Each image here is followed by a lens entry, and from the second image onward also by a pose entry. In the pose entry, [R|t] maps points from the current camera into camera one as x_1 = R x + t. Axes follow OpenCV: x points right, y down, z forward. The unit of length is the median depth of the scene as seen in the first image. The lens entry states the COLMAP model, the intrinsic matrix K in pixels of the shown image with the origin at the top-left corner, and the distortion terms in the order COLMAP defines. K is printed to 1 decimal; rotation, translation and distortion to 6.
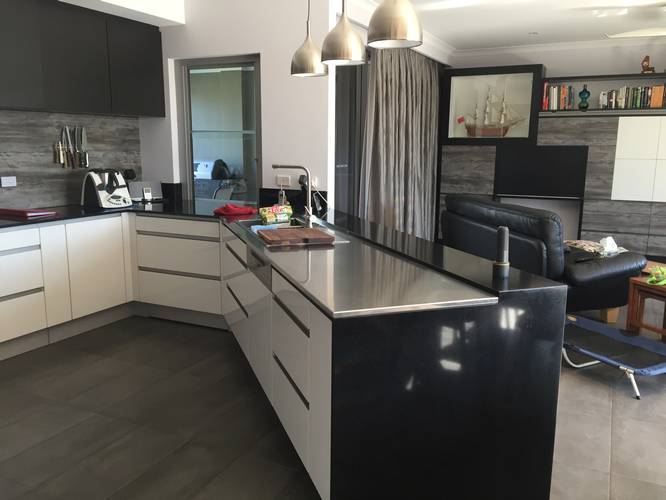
lens RADIAL K [[561.1, 0, 330.4], [0, 561.1, 254.0], [0, 0, 1]] dist [0.032451, -0.047955]
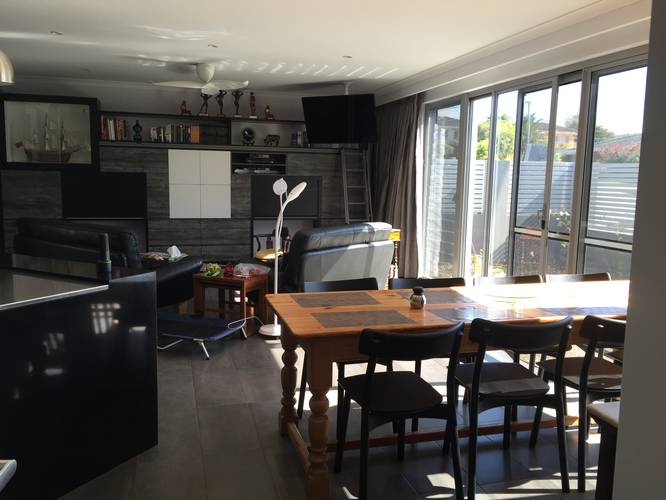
lens RADIAL K [[561.1, 0, 332.9], [0, 561.1, 251.5], [0, 0, 1]] dist [0.032451, -0.047955]
pose [[0.731857, -0.079632, 0.676789, -0.057202], [0.113082, 0.993571, -0.005377, 0.017962], [-0.672010, 0.080468, 0.736157, -0.095123]]
